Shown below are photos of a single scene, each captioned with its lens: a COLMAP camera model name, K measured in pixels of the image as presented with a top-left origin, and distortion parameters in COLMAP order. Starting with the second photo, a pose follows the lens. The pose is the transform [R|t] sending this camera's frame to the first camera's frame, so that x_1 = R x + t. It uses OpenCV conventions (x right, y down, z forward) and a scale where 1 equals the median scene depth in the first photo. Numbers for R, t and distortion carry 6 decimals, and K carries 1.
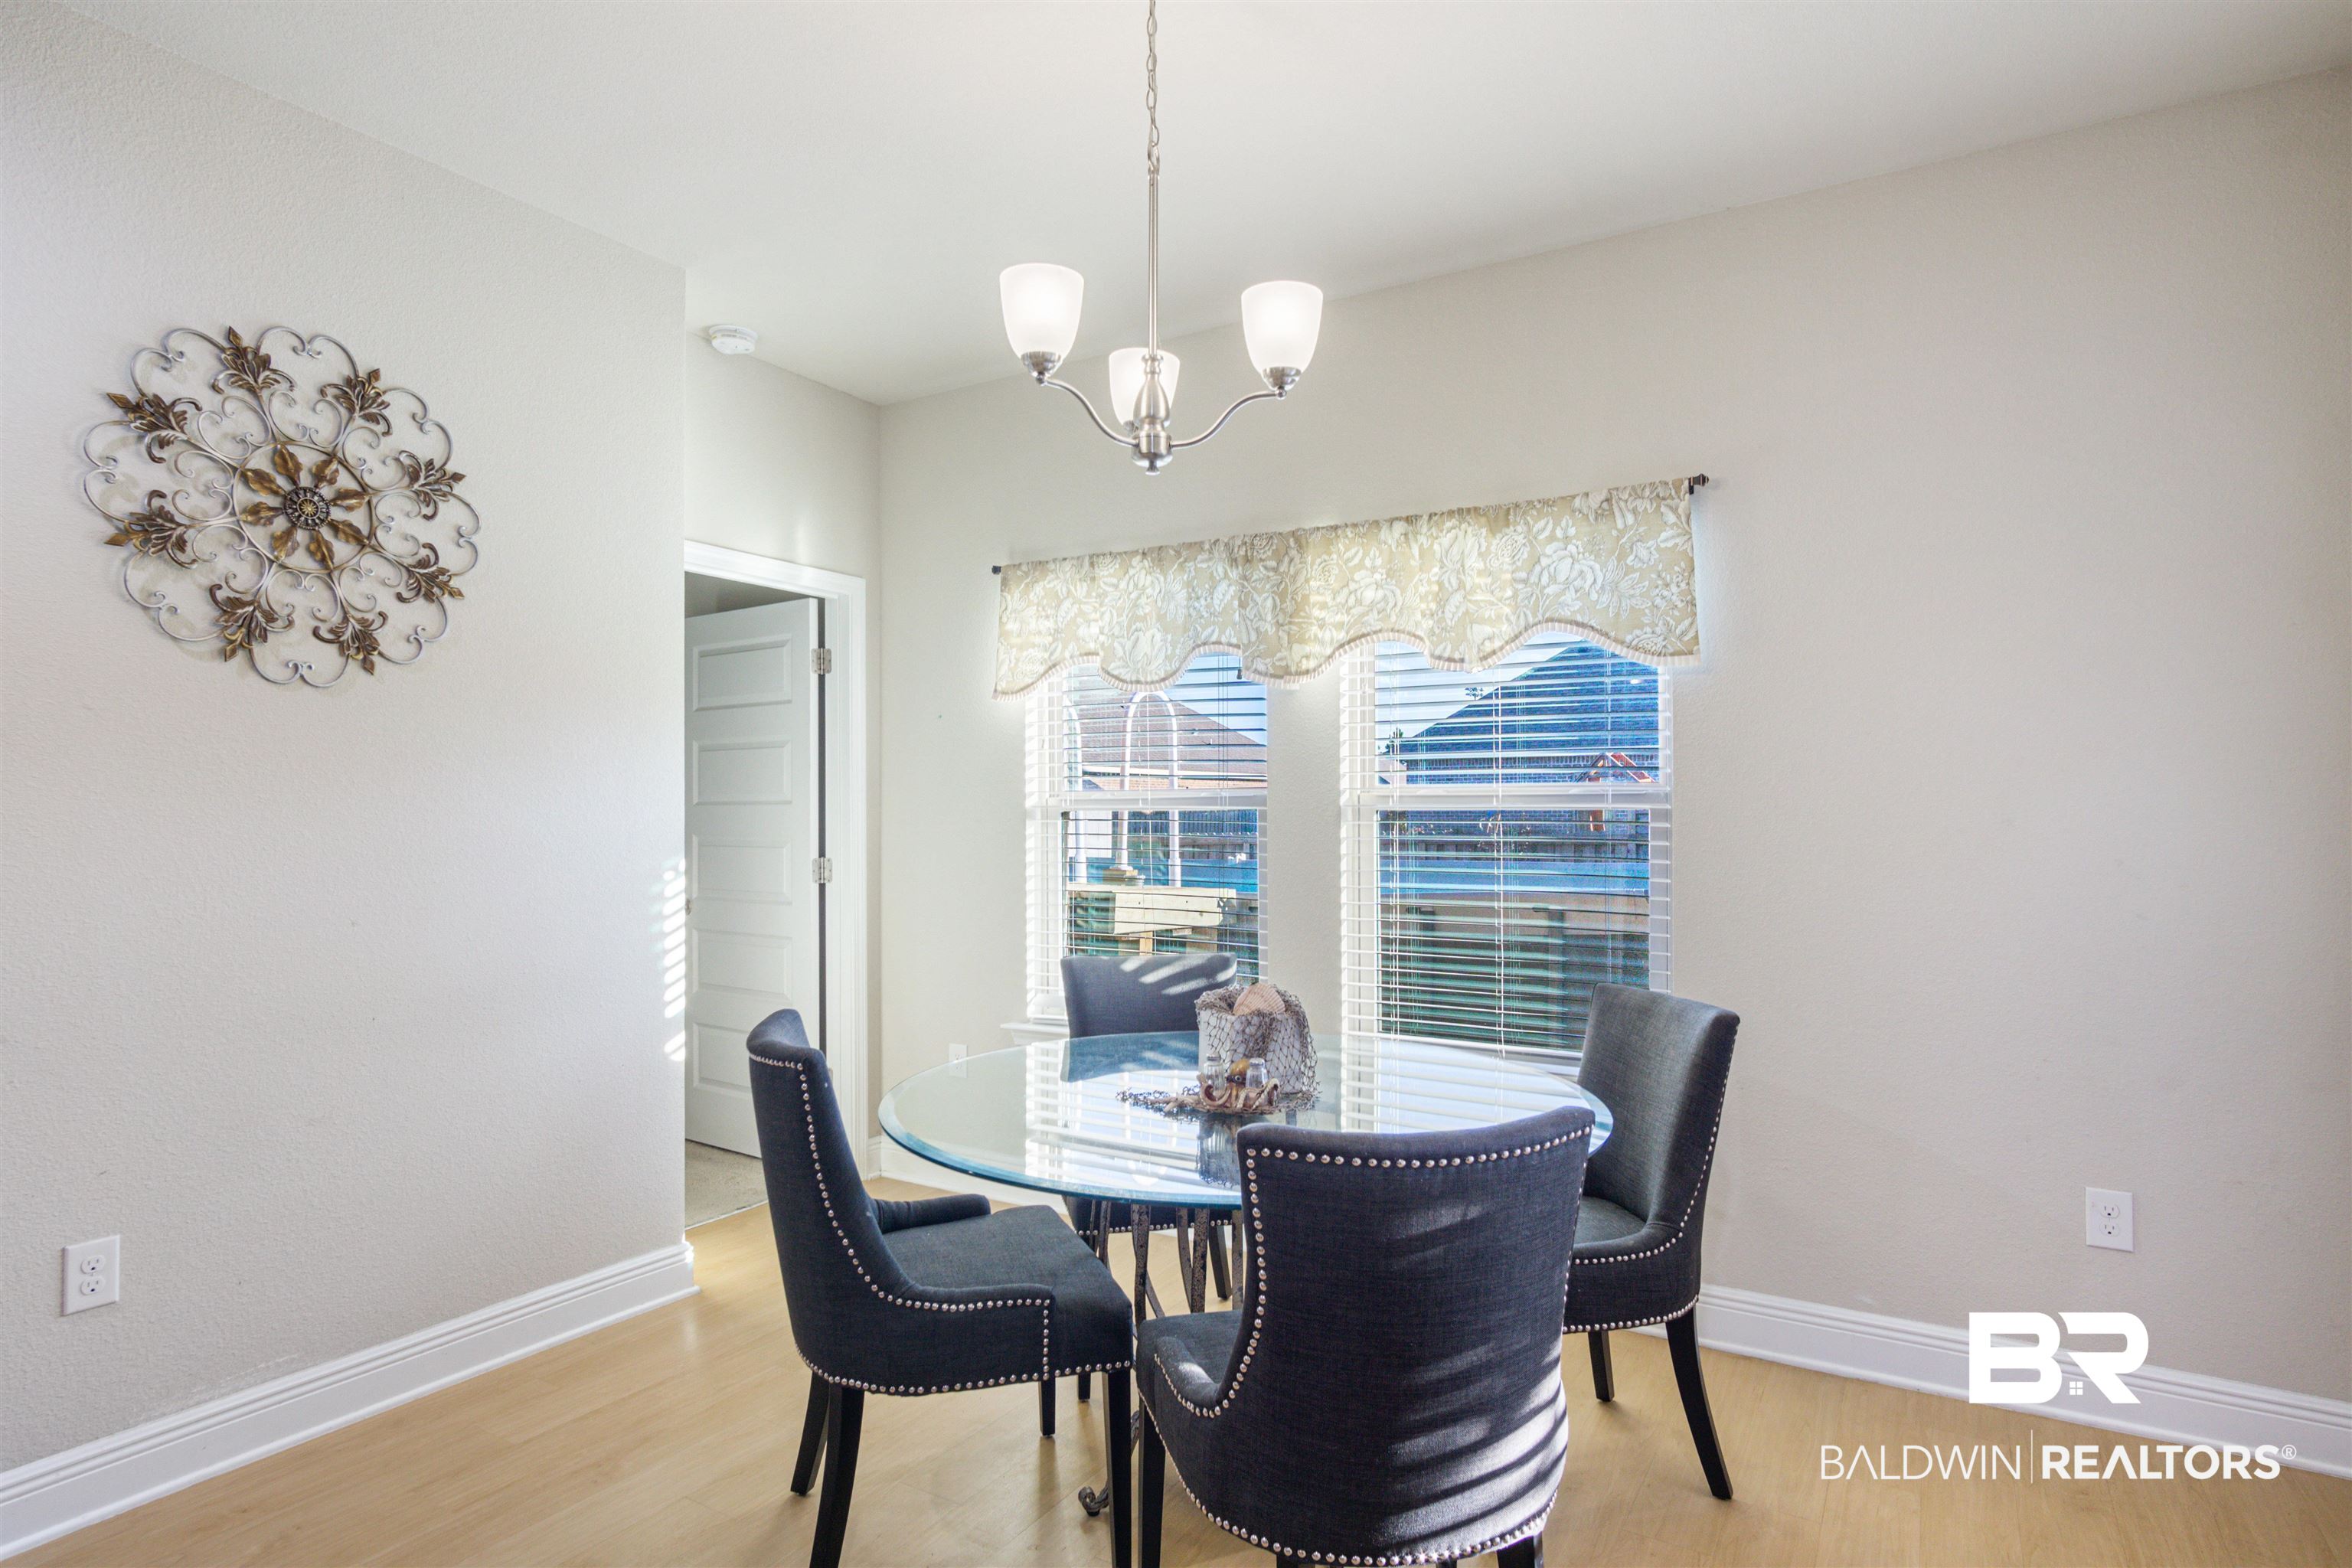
lens RADIAL K [[1261.7, 0, 1191.5], [0, 1261.7, 803.2], [0, 0, 1]] dist [-0.011689, 0.007547]
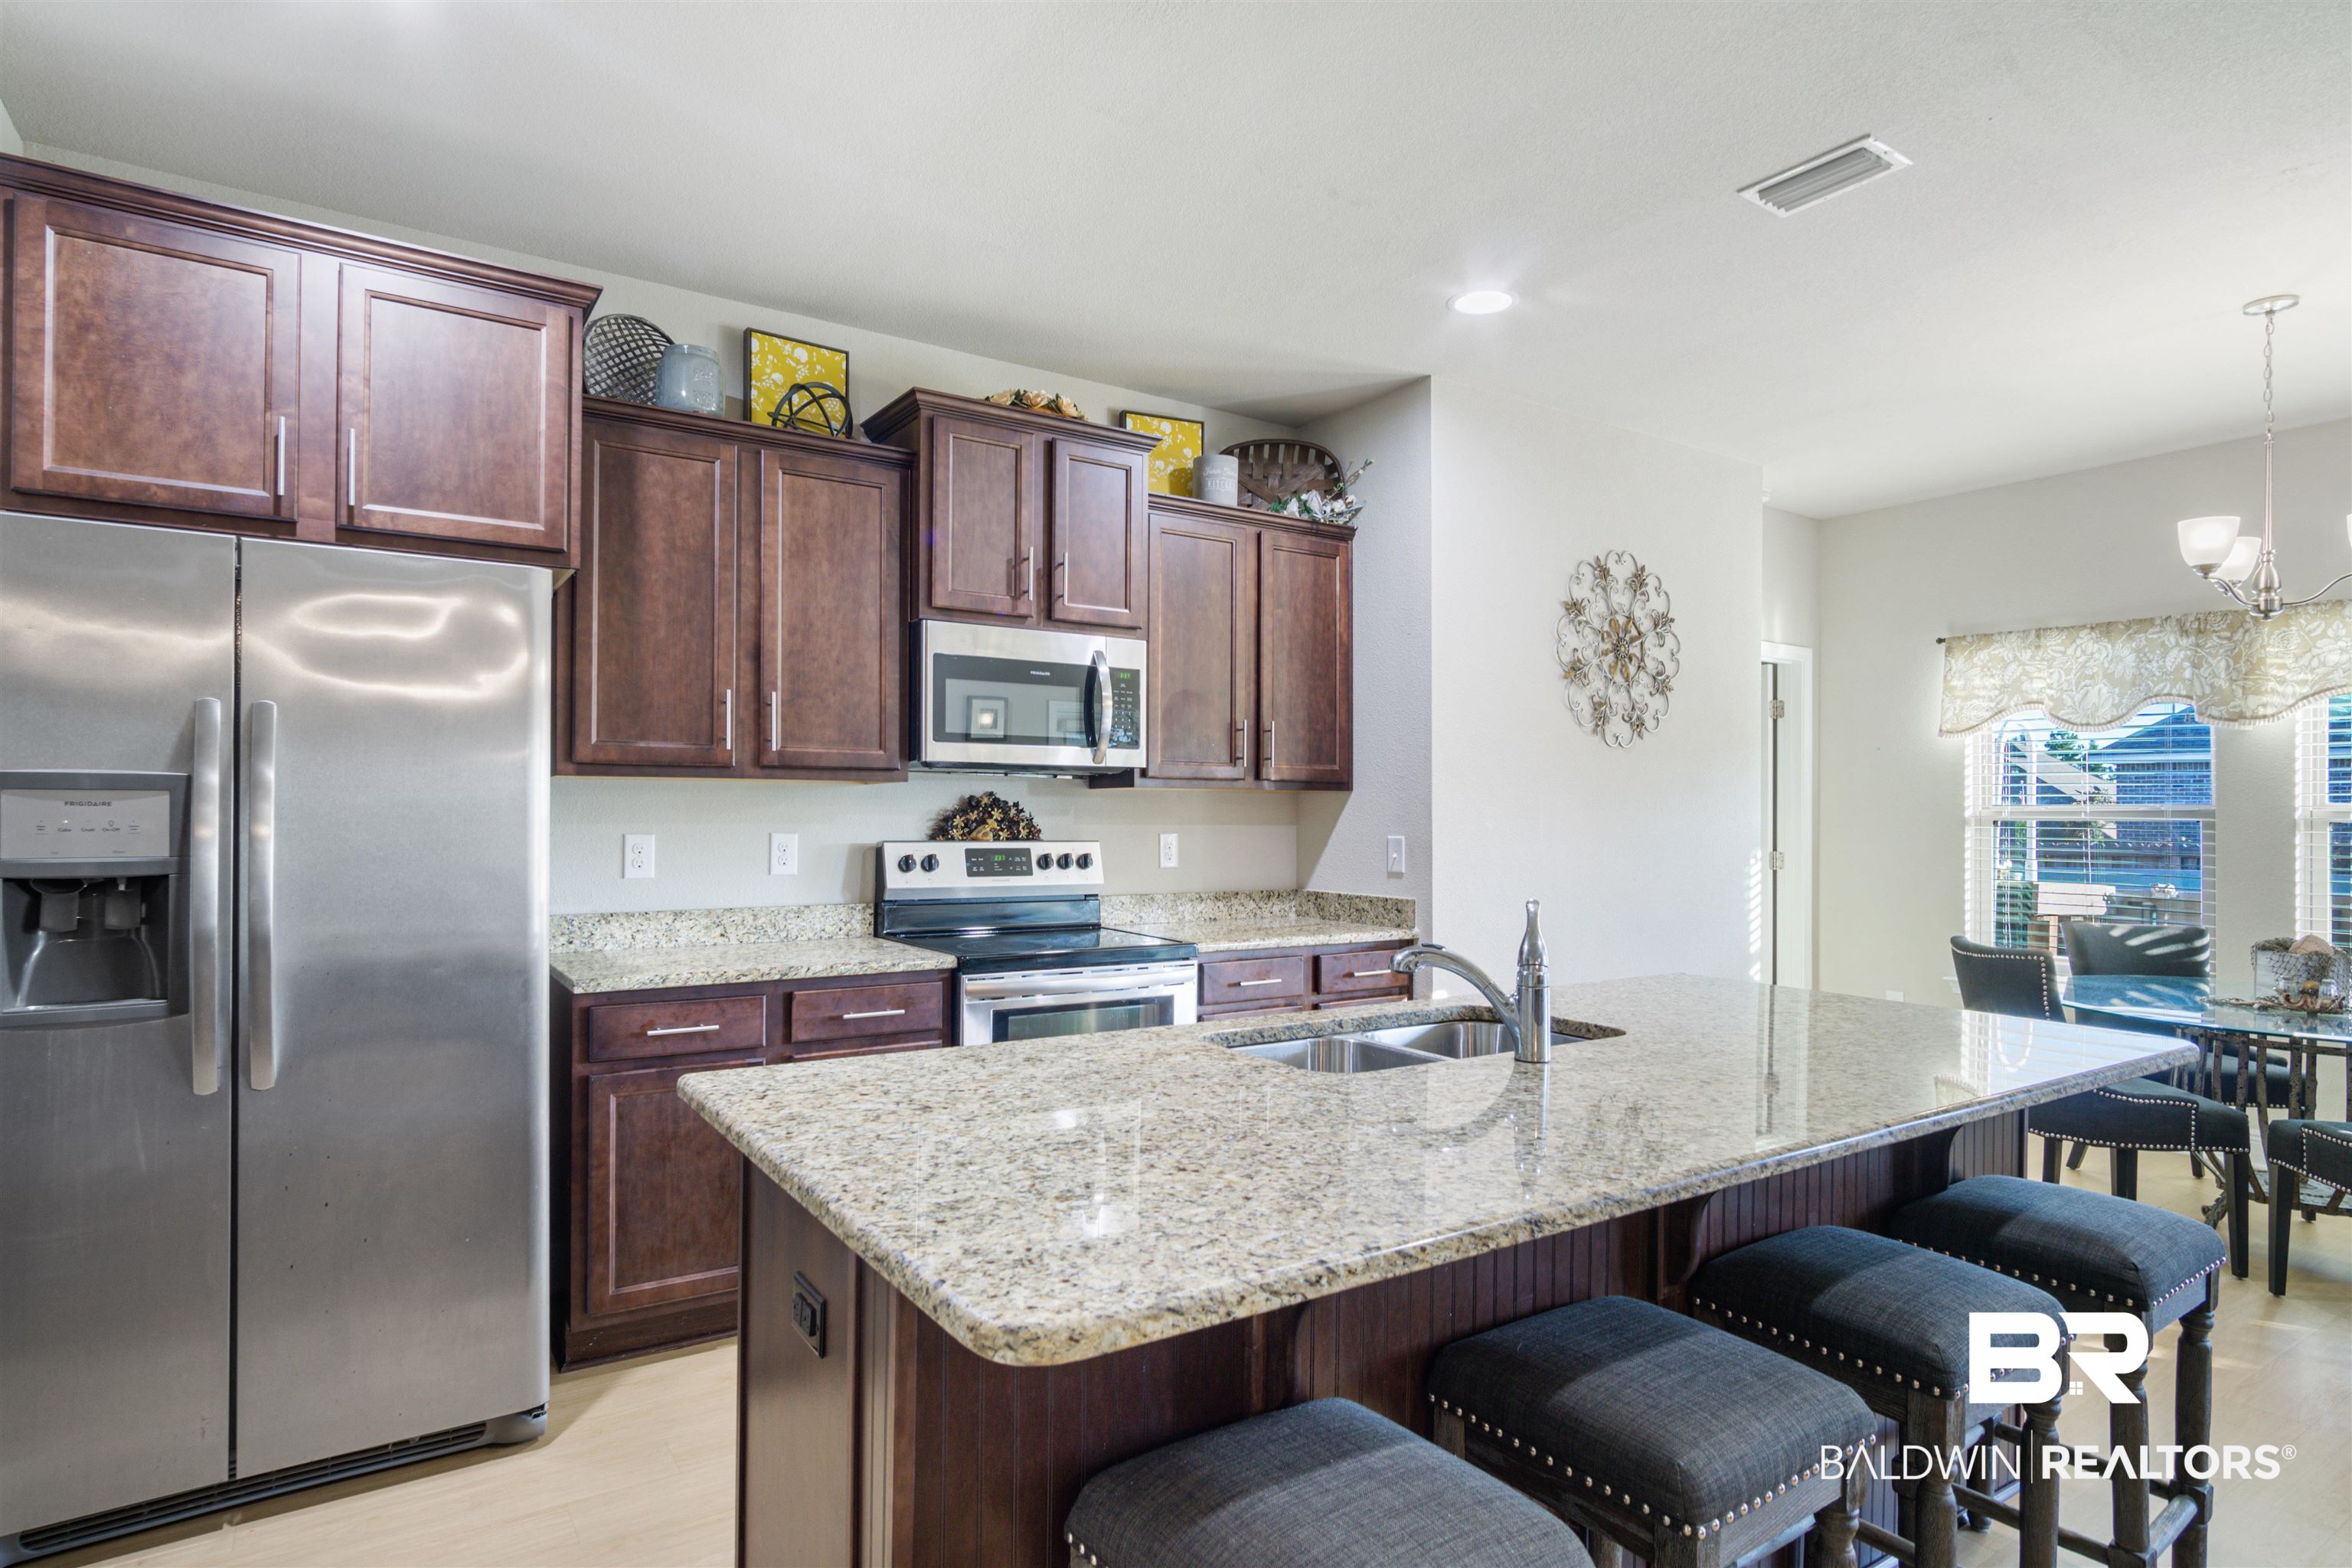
lens RADIAL K [[1261.7, 0, 1185.4], [0, 1261.7, 803.7], [0, 0, 1]] dist [-0.011689, 0.007547]
pose [[0.902771, 0.006214, -0.430077, -0.449517], [-0.007399, 0.999972, -0.001083, -0.005256], [0.430059, 0.004160, 0.902791, -0.827589]]
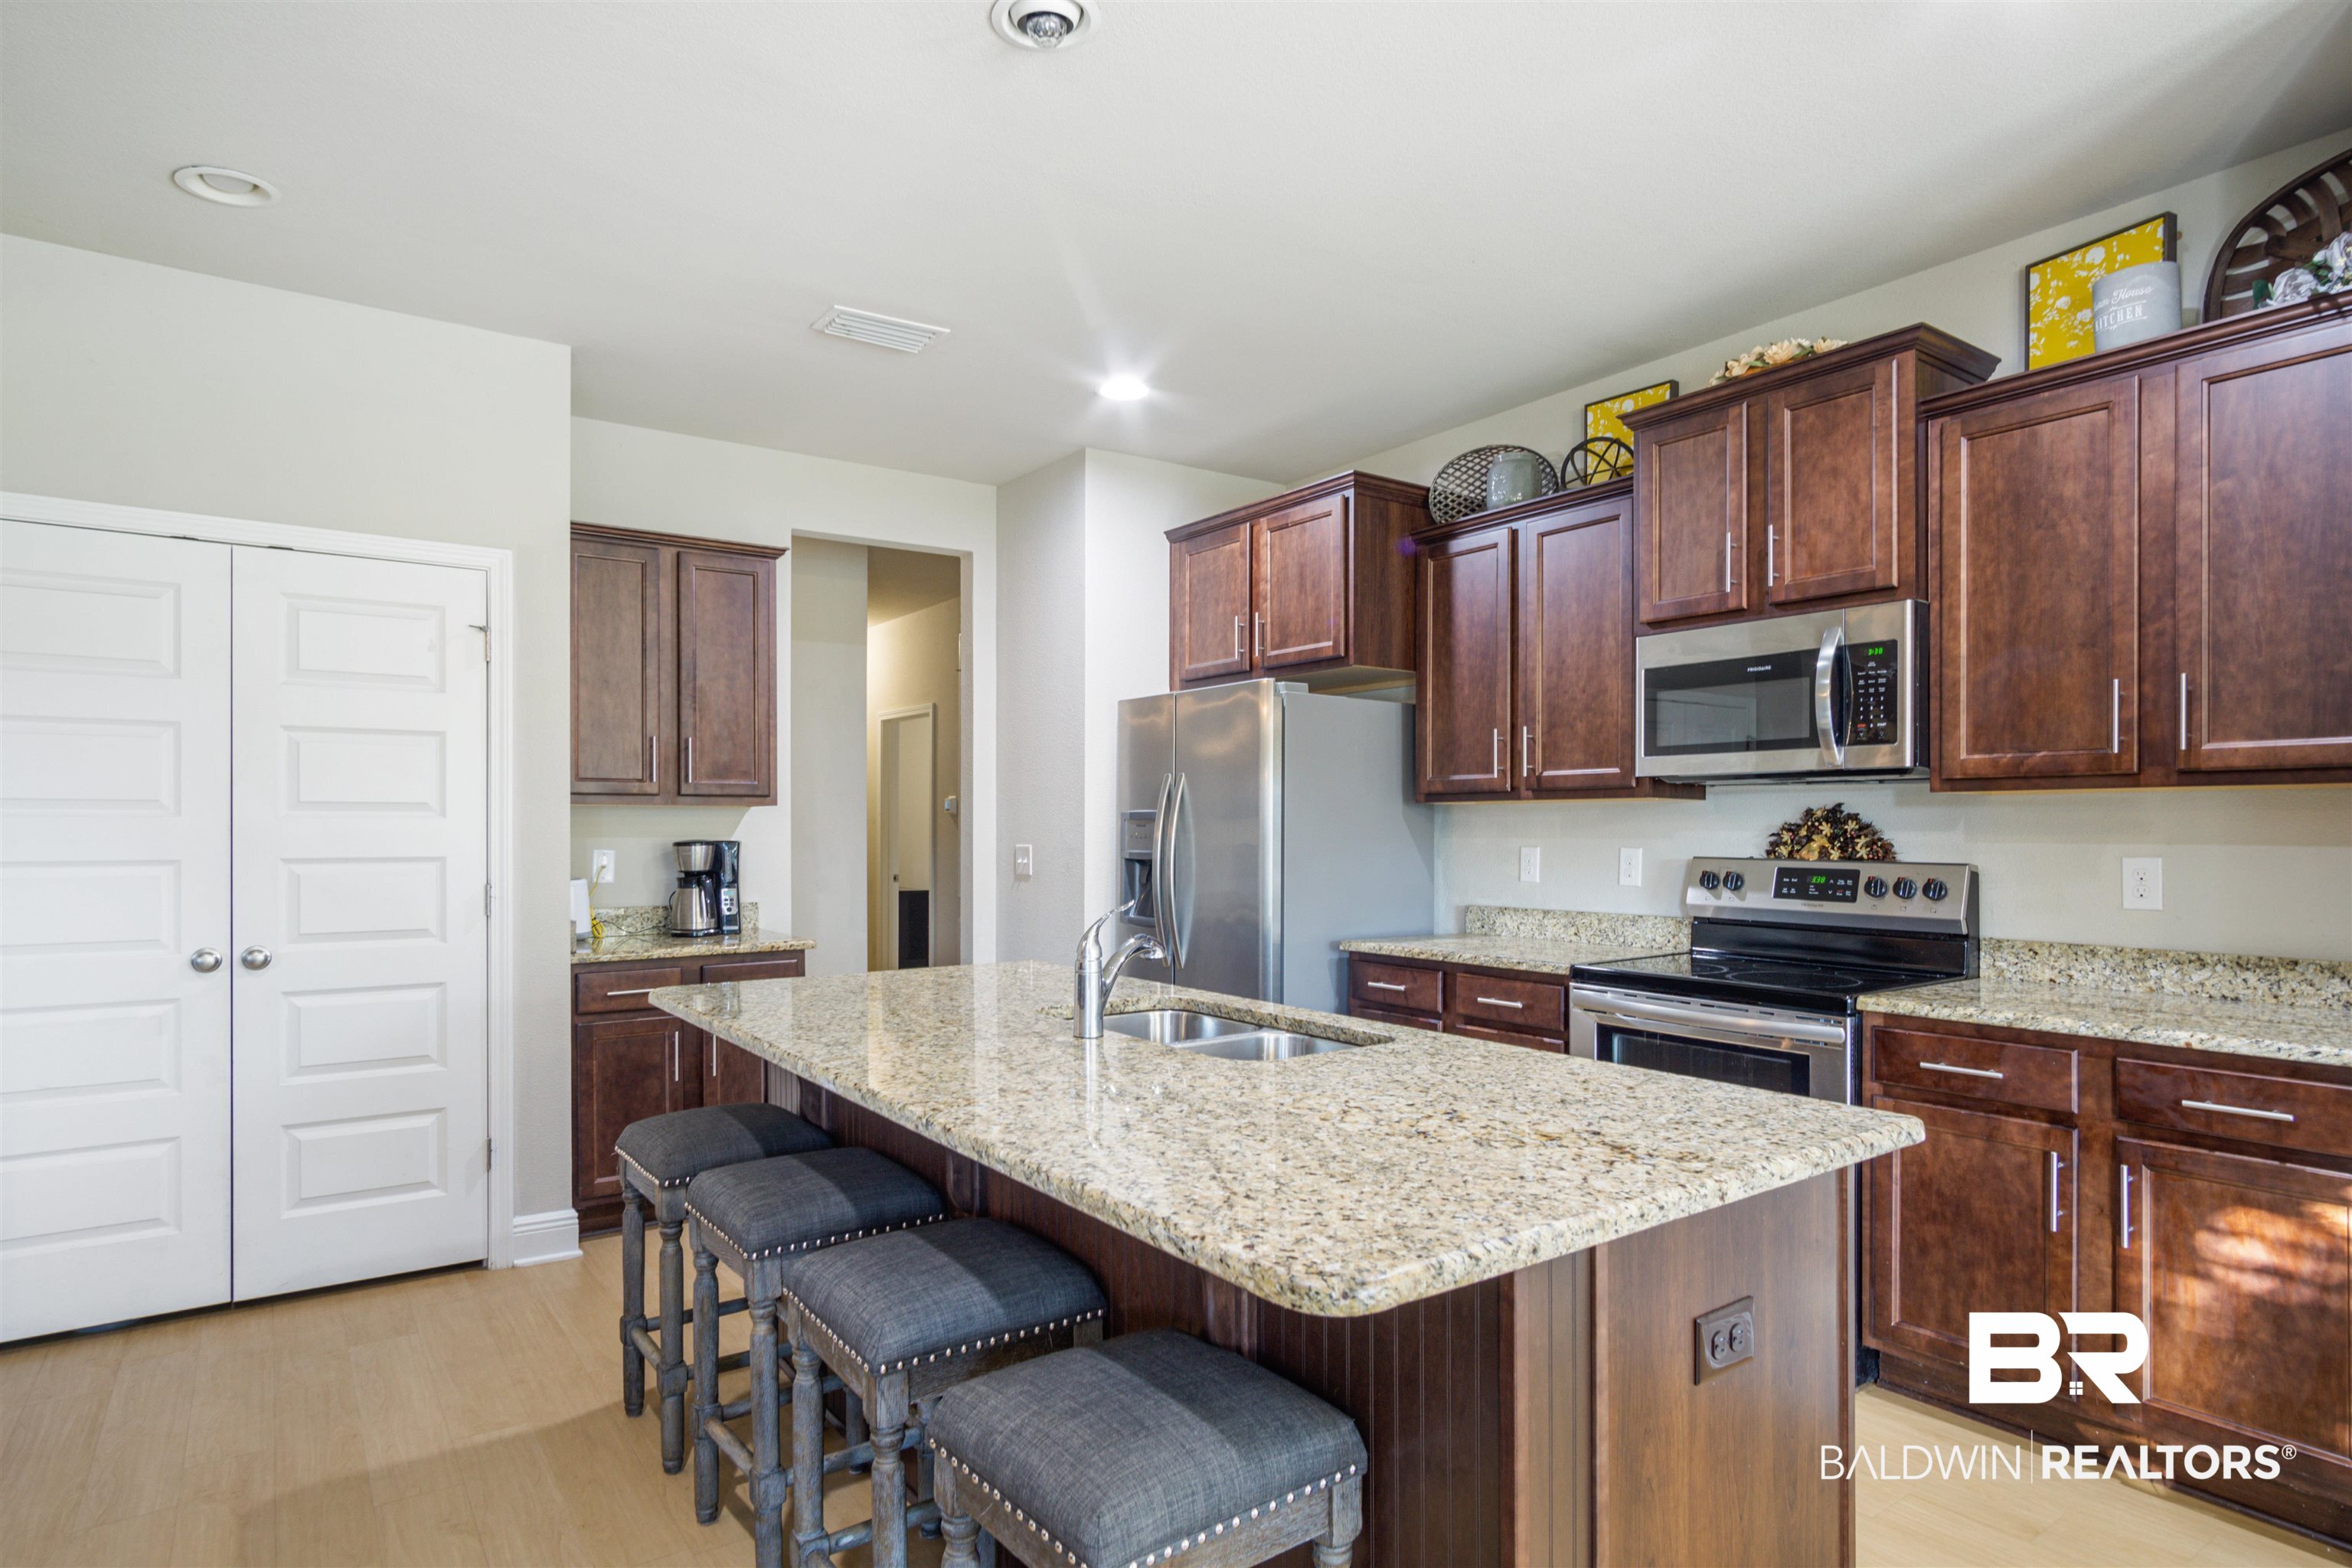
lens RADIAL K [[1261.7, 0, 1139.6], [0, 1261.7, 833.7], [0, 0, 1]] dist [-0.011689, 0.007547]
pose [[-0.421352, 0.004118, -0.906888, 0.140832], [0.003314, 0.999990, 0.003001, 0.004834], [0.906891, -0.001741, -0.421361, 0.270788]]
